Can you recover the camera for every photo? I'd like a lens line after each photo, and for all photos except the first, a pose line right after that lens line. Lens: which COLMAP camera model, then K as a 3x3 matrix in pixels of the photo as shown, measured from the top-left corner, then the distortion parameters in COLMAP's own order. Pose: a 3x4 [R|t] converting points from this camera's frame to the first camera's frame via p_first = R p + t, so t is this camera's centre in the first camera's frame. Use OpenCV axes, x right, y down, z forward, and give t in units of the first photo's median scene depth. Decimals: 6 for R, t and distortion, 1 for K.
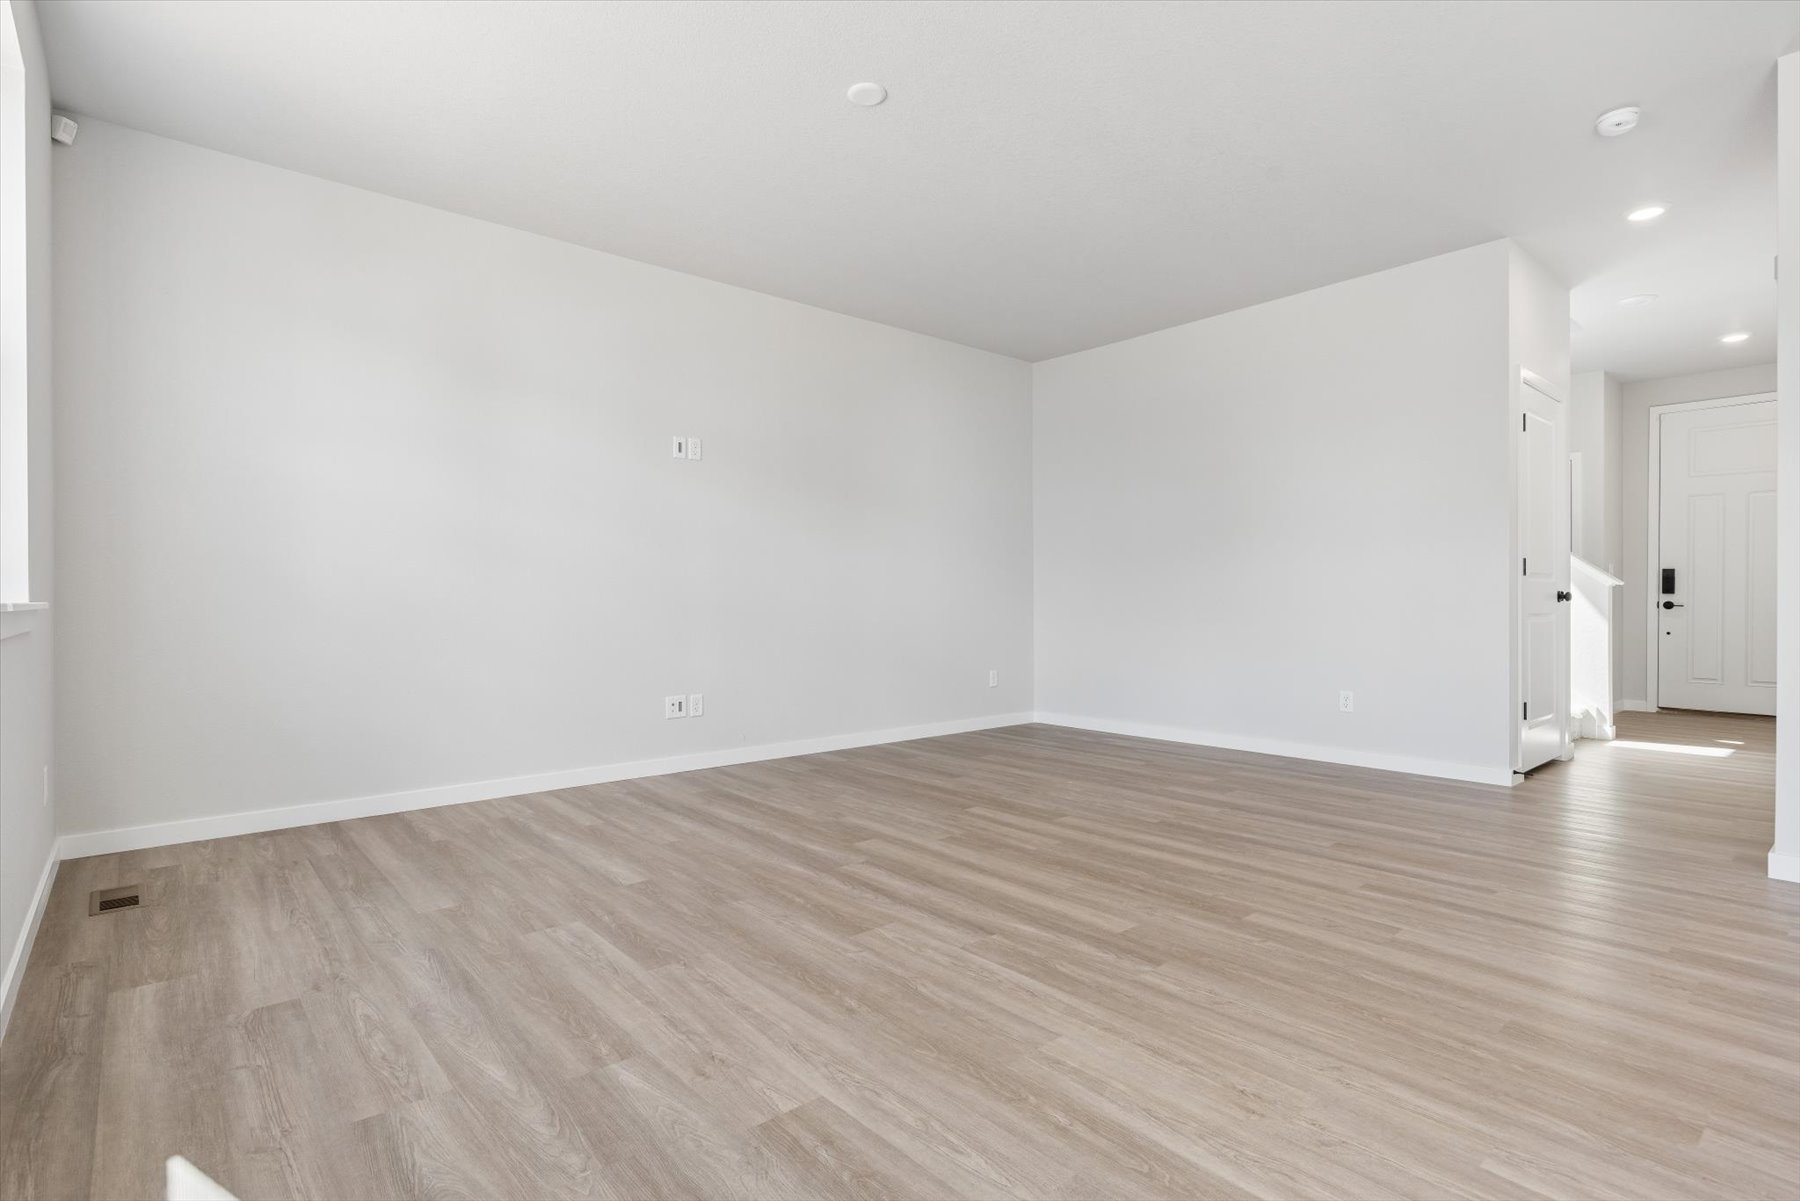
lens RADIAL K [[871.3, 0, 898.8], [0, 871.3, 598.3], [0, 0, 1]] dist [-0.000115, 0.000002]
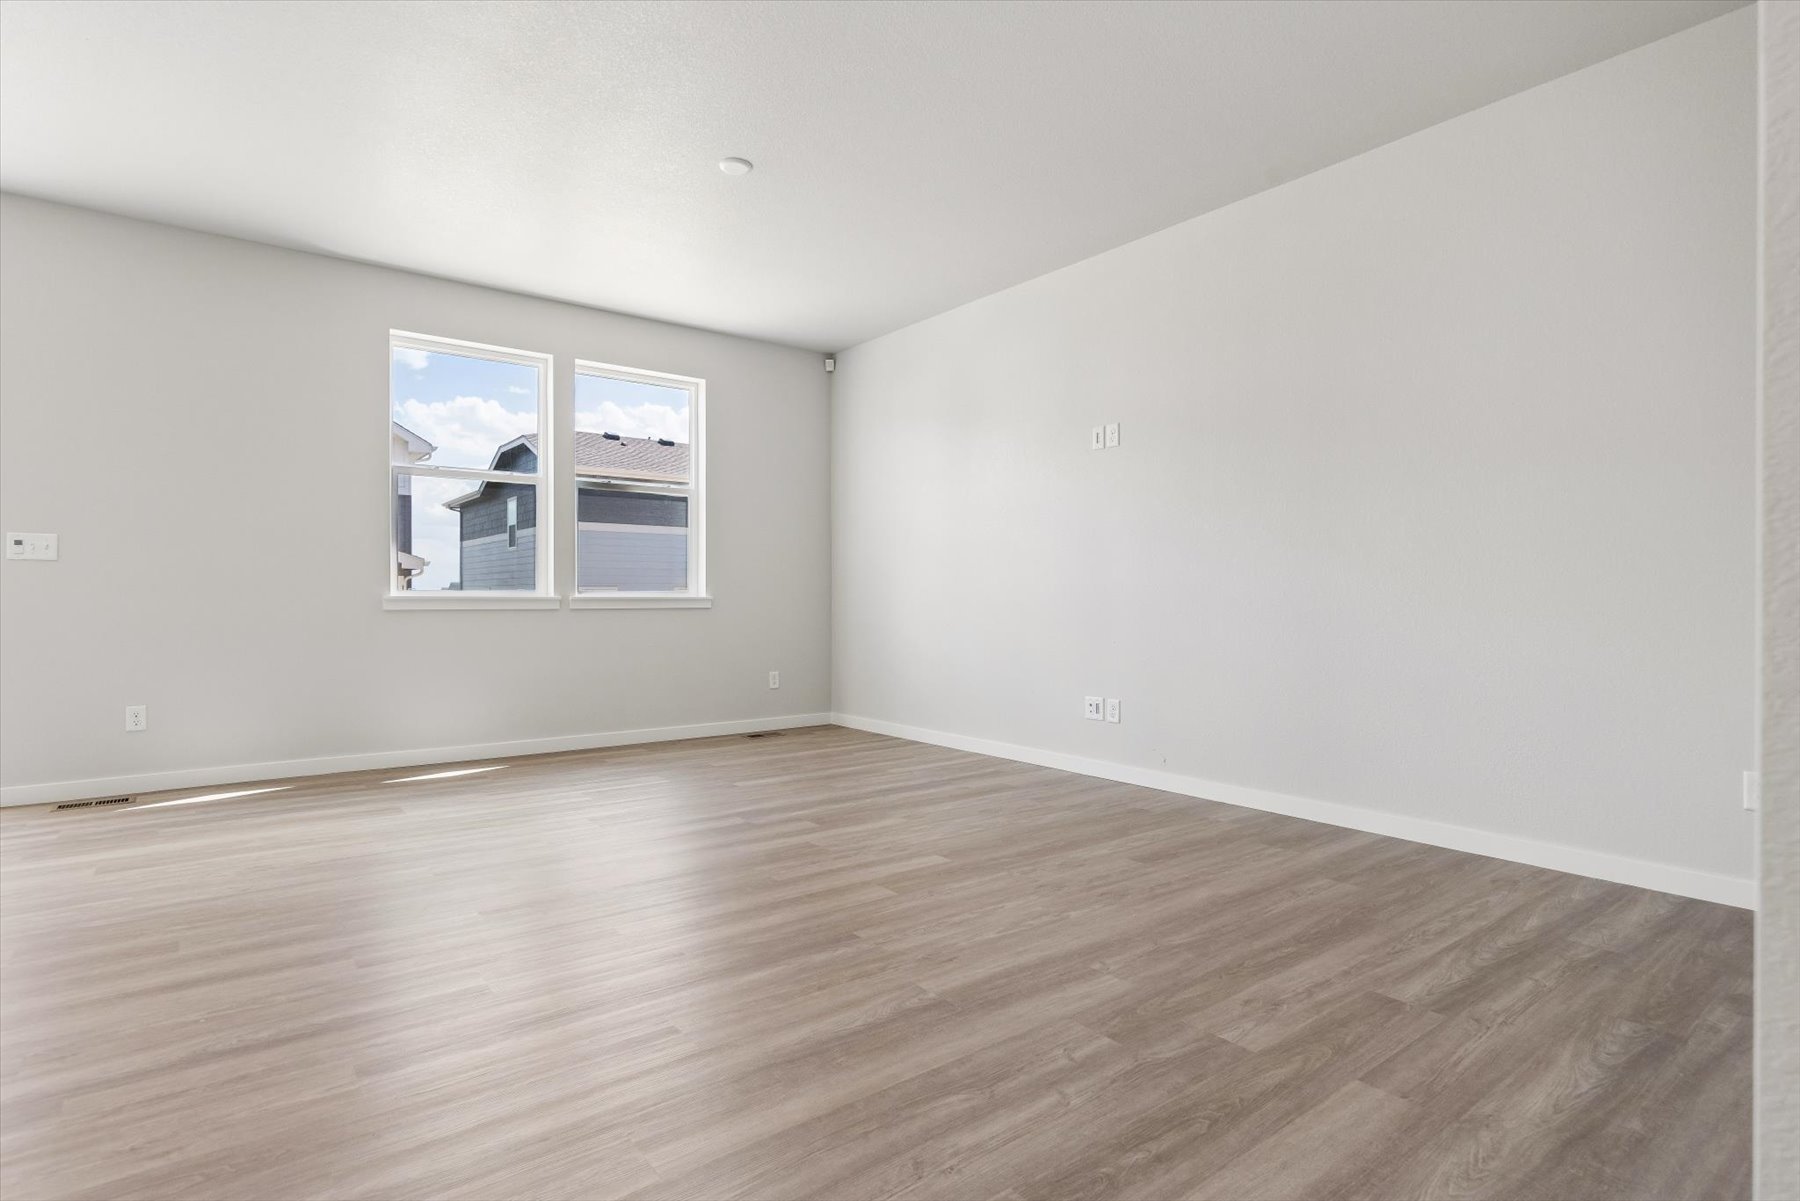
lens RADIAL K [[900.5, 0, 887.6], [0, 900.5, 595.9], [0, 0, 1]] dist [-0.012639, -0.001447]
pose [[-0.061640, 0.001672, -0.998097, 0.992627], [-0.002435, 0.999995, 0.001826, -0.000879], [0.998095, 0.002543, -0.061636, 1.092940]]
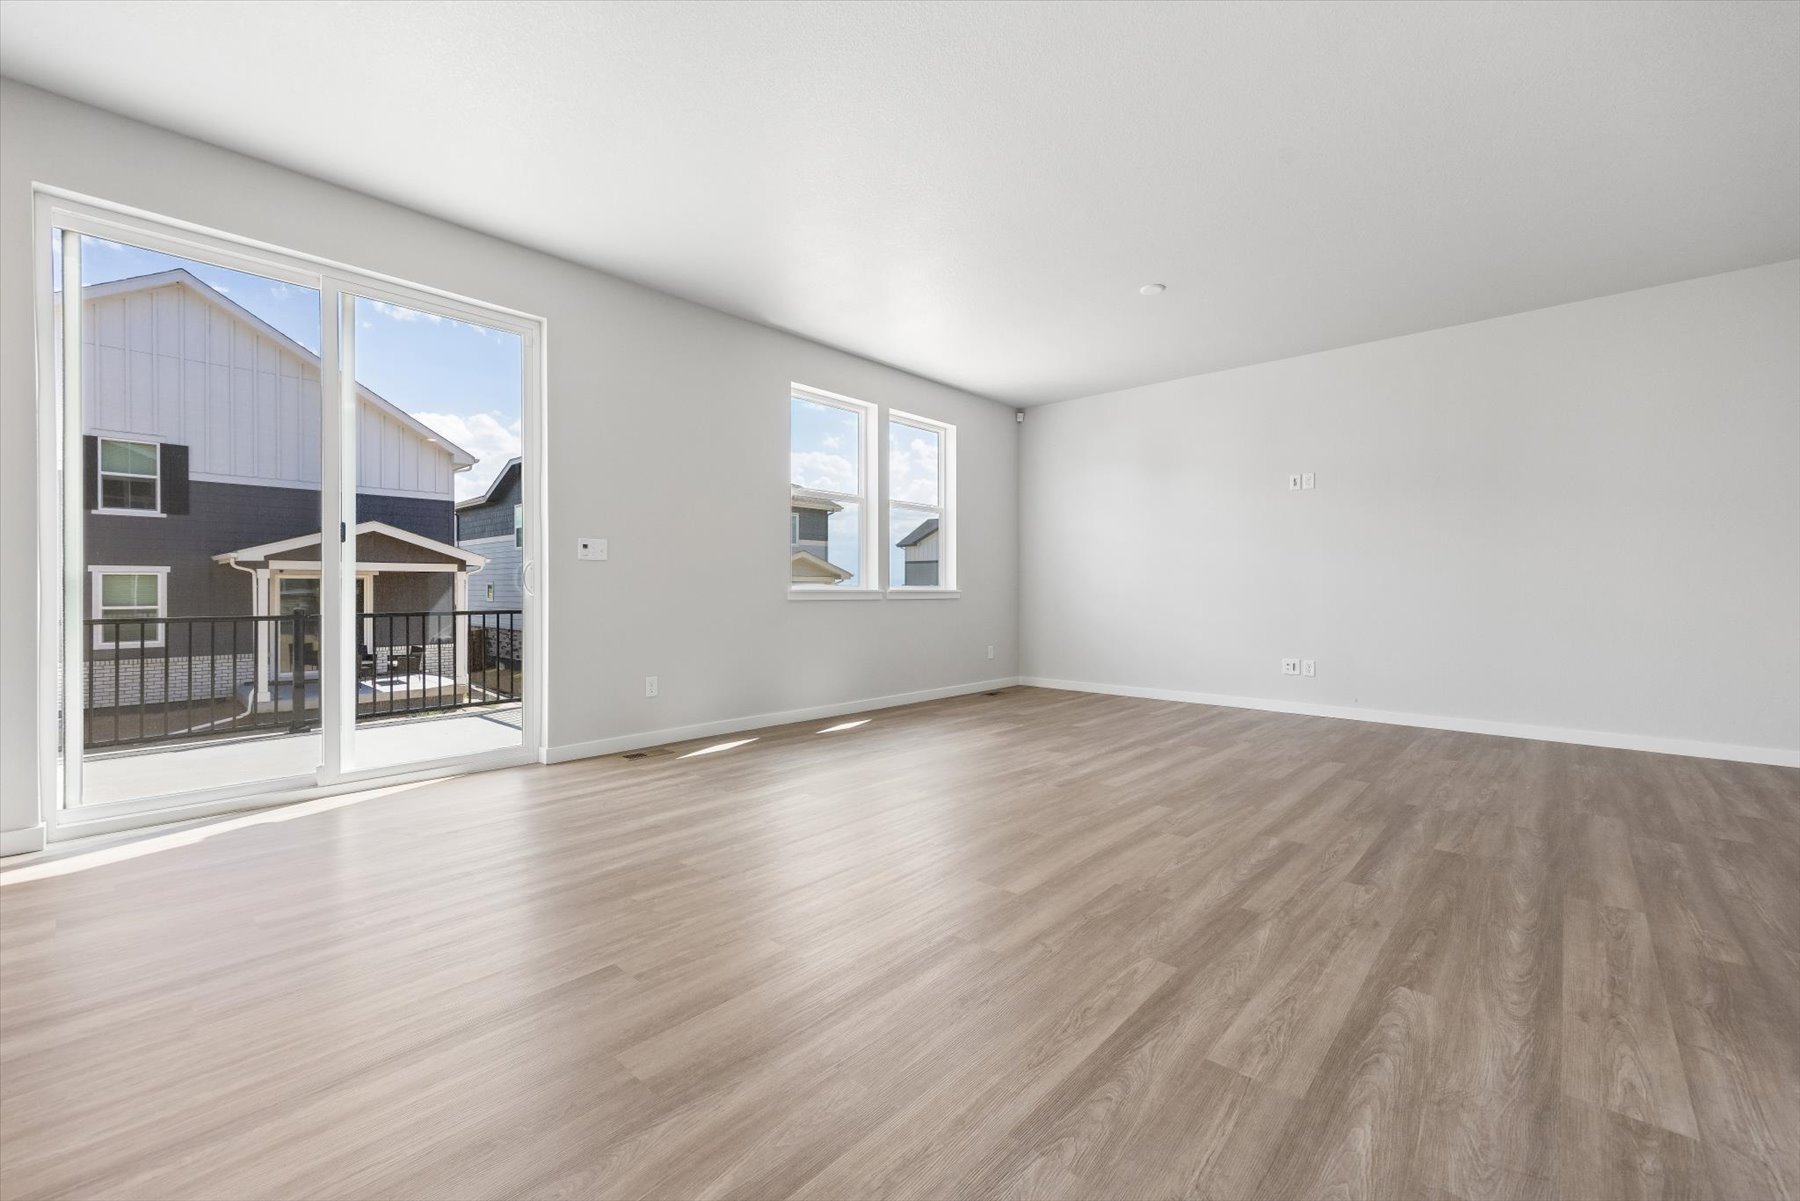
lens RADIAL K [[735.1, 0, 883.3], [0, 735.1, 595.4], [0, 0, 1]] dist [-0.002705, 0.000104]
pose [[0.104320, 0.010322, -0.994490, 1.128921], [-0.003642, 0.999943, 0.009996, -0.000255], [0.994537, 0.002579, 0.104351, 0.286112]]
